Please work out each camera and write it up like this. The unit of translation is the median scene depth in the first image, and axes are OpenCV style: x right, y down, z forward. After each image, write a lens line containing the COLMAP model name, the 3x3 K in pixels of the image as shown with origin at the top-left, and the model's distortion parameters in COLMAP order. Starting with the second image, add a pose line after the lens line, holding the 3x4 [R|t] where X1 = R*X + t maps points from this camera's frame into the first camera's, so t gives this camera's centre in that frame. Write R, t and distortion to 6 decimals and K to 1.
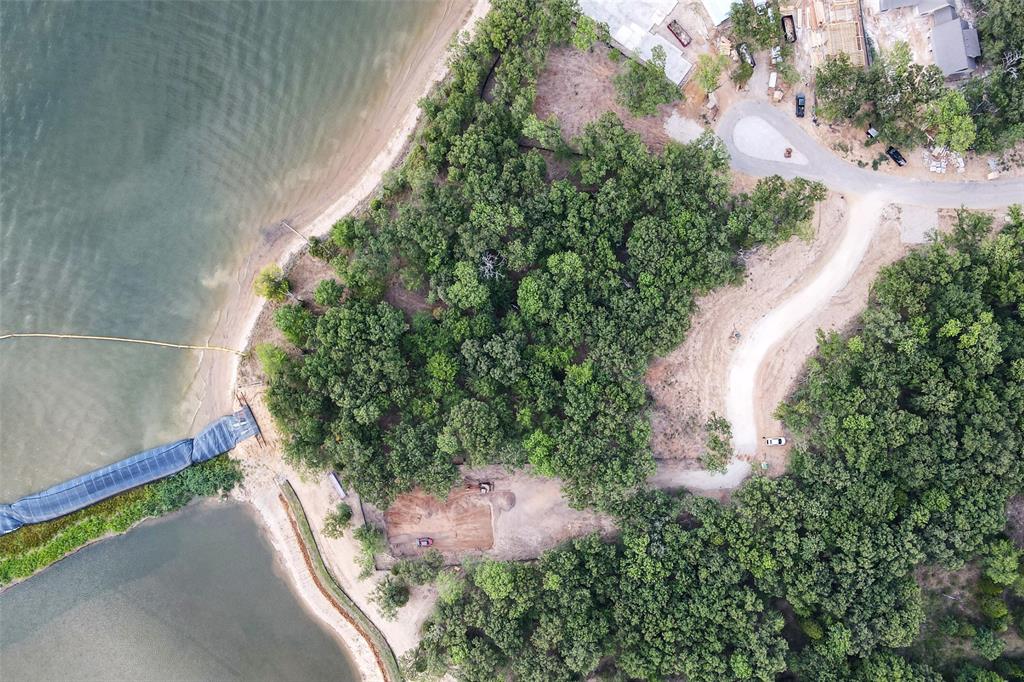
lens RADIAL K [[710.8, 0, 512.8], [0, 710.8, 335.1], [0, 0, 1]] dist [-0.057963, -0.001409]
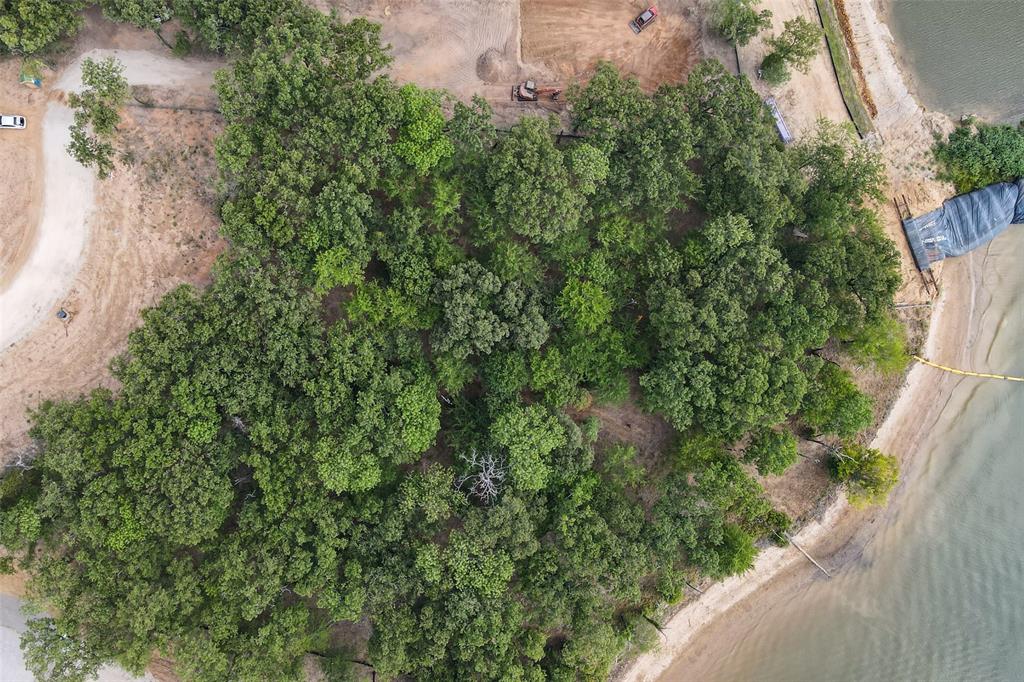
lens RADIAL K [[710.8, 0, 505.6], [0, 710.8, 362.6], [0, 0, 1]] dist [-0.057963, -0.001409]
pose [[-0.994964, -0.087075, -0.049645, -0.012899], [0.087234, -0.996187, -0.001059, -0.006160], [-0.049363, -0.005384, 0.998766, 0.449046]]
